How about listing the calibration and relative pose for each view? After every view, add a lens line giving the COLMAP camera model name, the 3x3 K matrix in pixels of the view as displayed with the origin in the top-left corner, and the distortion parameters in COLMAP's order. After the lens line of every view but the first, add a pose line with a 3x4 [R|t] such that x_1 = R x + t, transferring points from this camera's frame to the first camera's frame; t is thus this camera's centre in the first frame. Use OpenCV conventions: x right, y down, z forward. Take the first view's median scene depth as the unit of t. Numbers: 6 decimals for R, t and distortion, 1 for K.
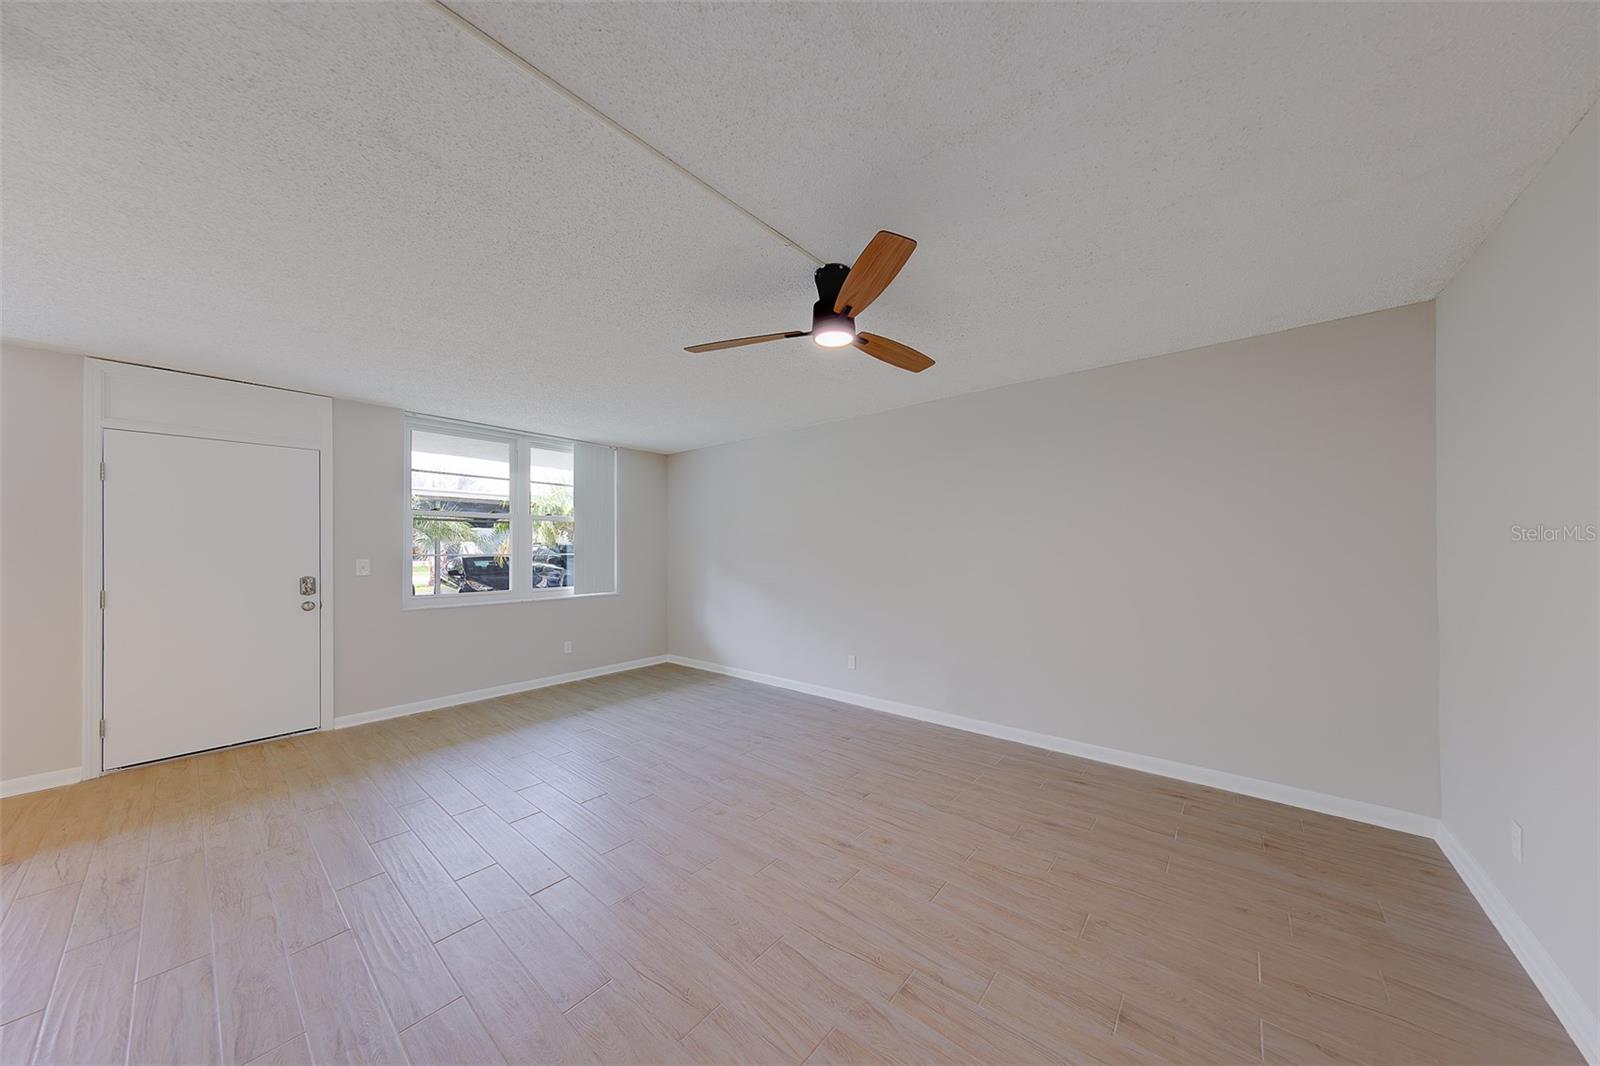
lens RADIAL K [[509.6, 0, 812.1], [0, 509.6, 541.4], [0, 0, 1]] dist [0.007140, -0.000331]
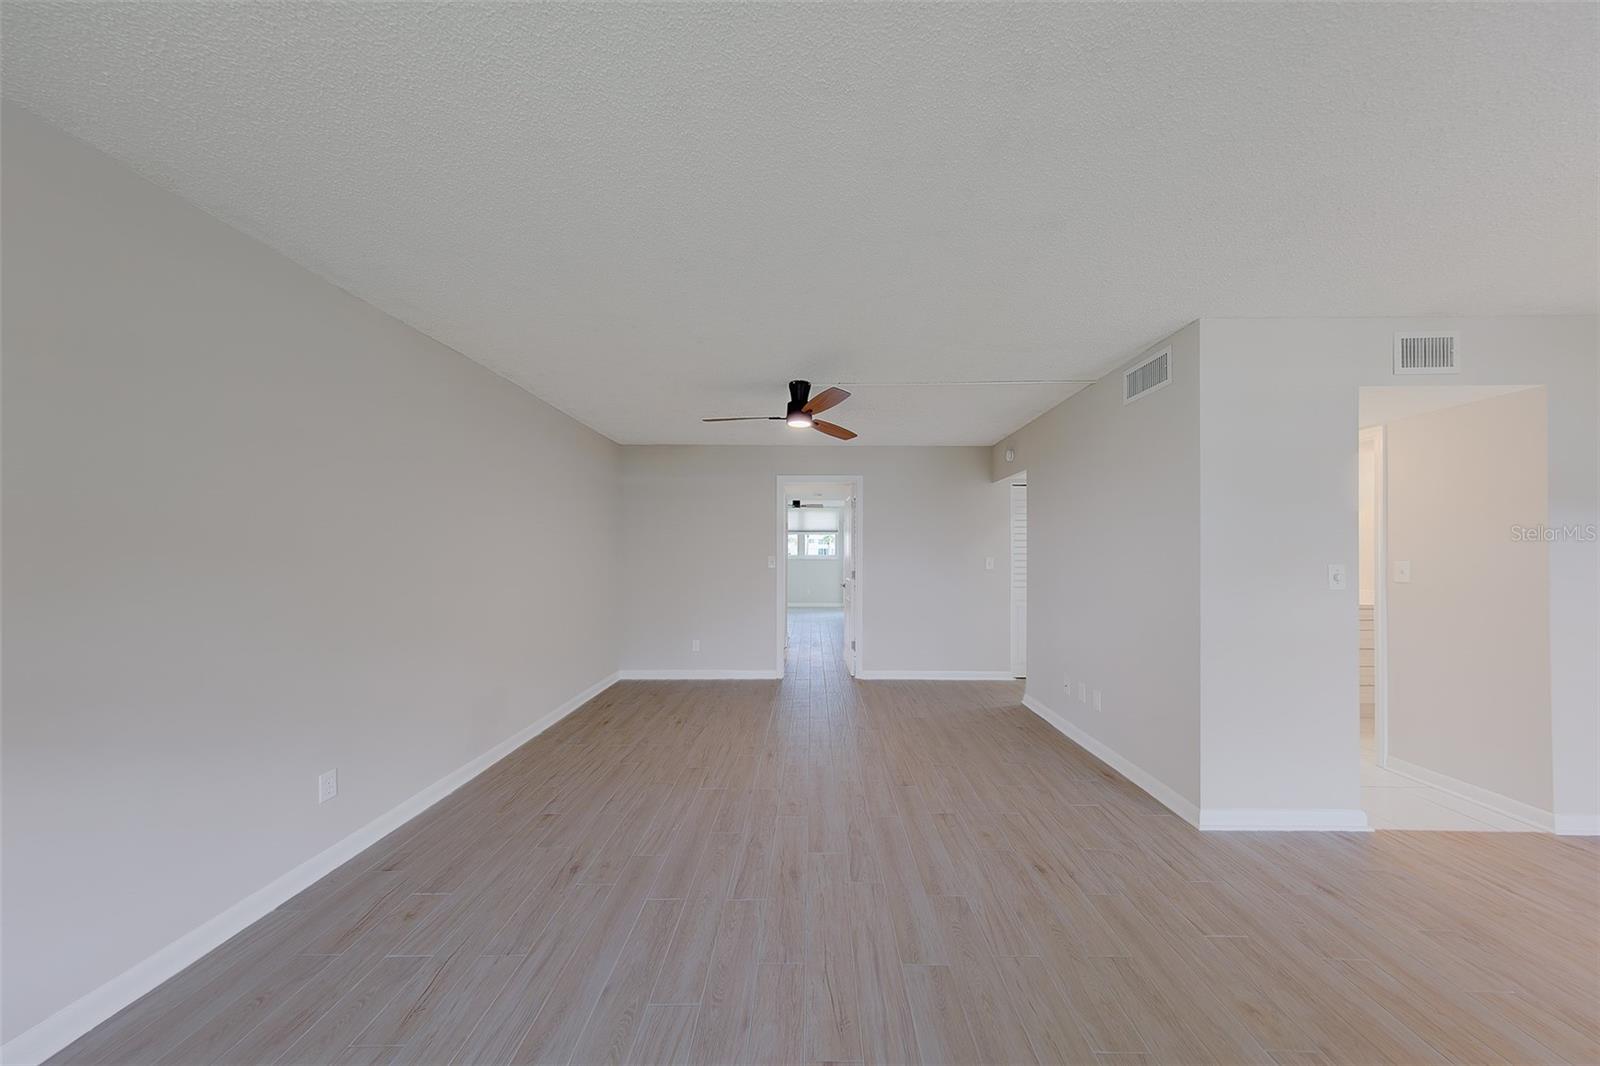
lens RADIAL K [[509.6, 0, 811.2], [0, 509.6, 553.2], [0, 0, 1]] dist [0.007140, -0.000331]
pose [[-0.629051, 0.000907, 0.777363, -0.690349], [-0.010112, 0.999905, -0.009350, 0.013473], [-0.777298, -0.013742, -0.628982, 1.100496]]
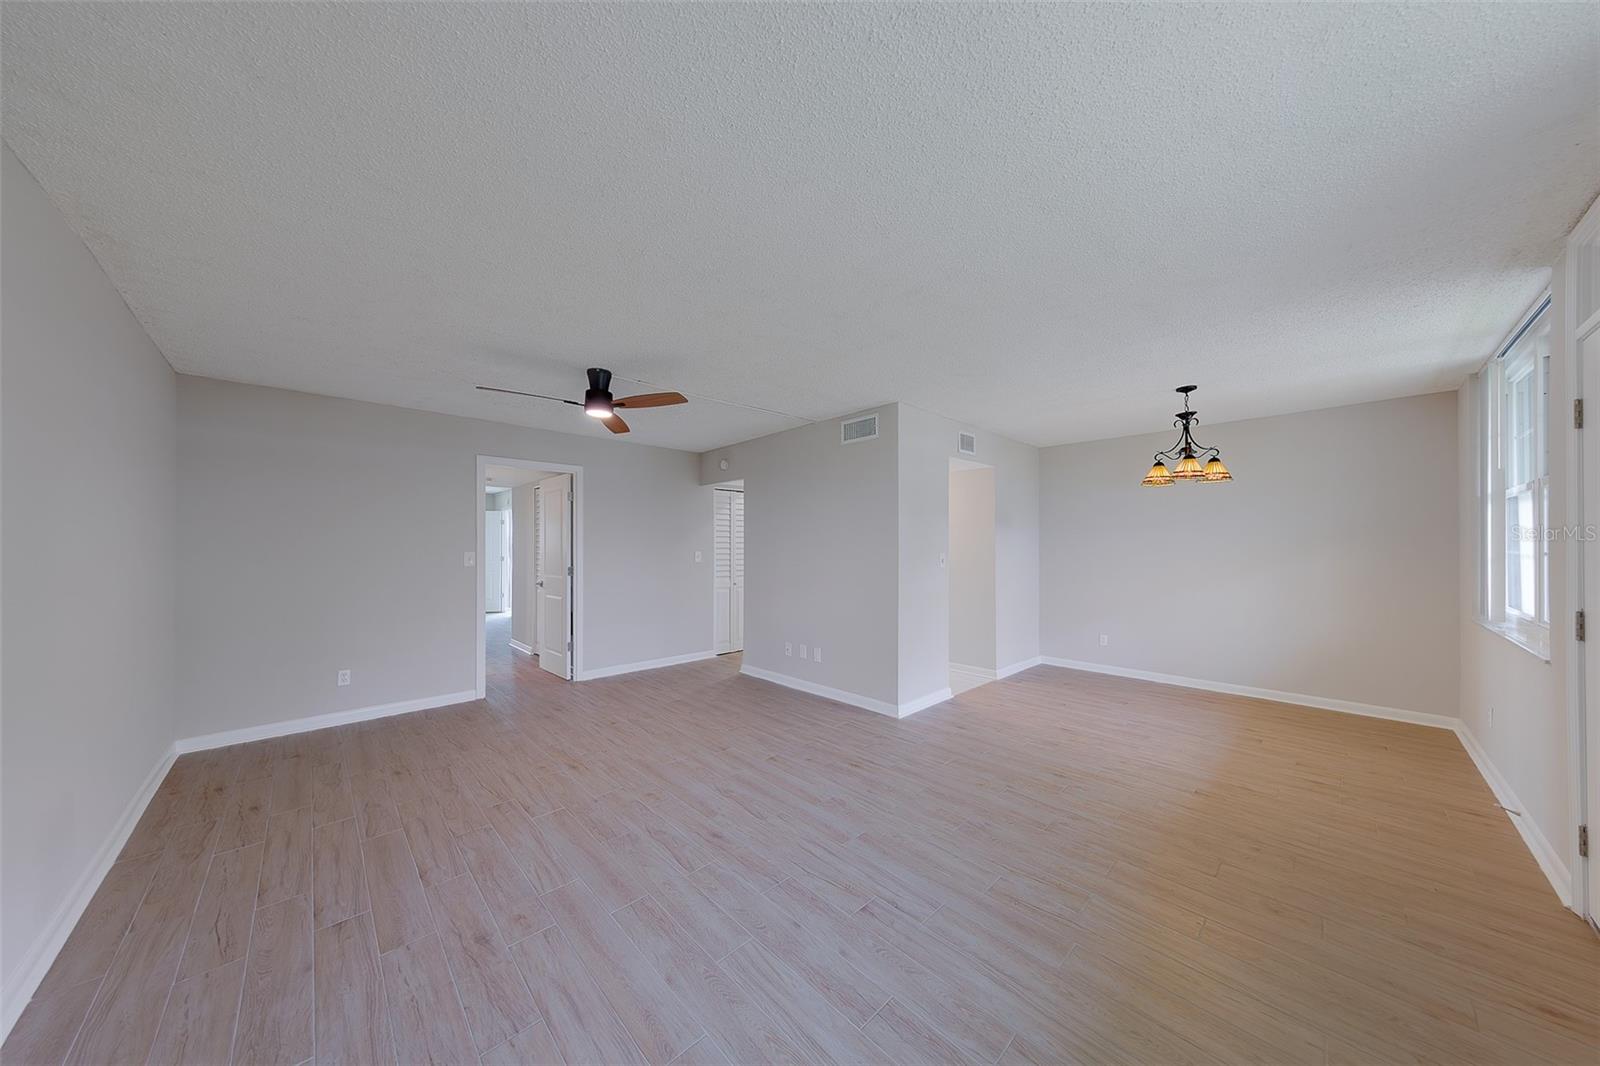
lens RADIAL K [[509.6, 0, 808.5], [0, 509.6, 544.8], [0, 0, 1]] dist [0.007140, -0.000331]
pose [[-0.993299, 0.003829, 0.115509, -0.429820], [0.001793, 0.999841, -0.017724, 0.015408], [-0.115559, -0.017398, -0.993148, 1.371649]]
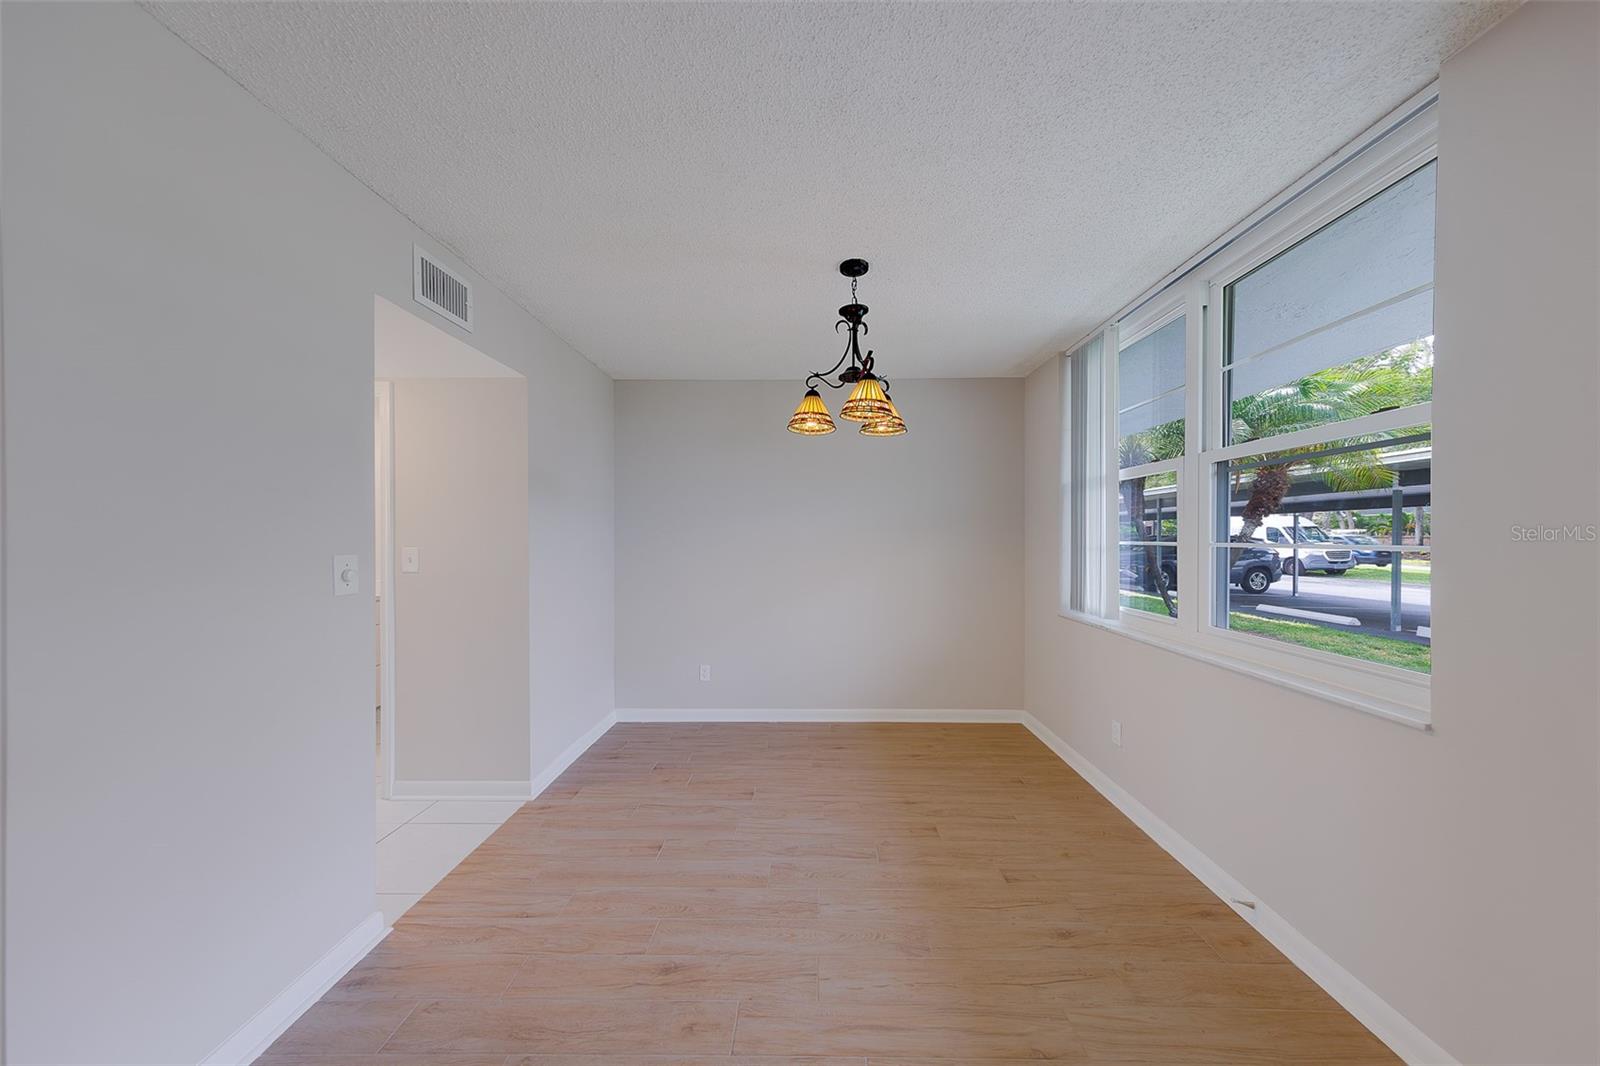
lens RADIAL K [[509.6, 0, 807.3], [0, 509.6, 536.1], [0, 0, 1]] dist [0.007140, -0.000331]
pose [[-0.786058, 0.003912, -0.618141, -0.640345], [0.012799, 0.999869, -0.009948, 0.007892], [0.618021, -0.015731, -0.786005, 0.728096]]
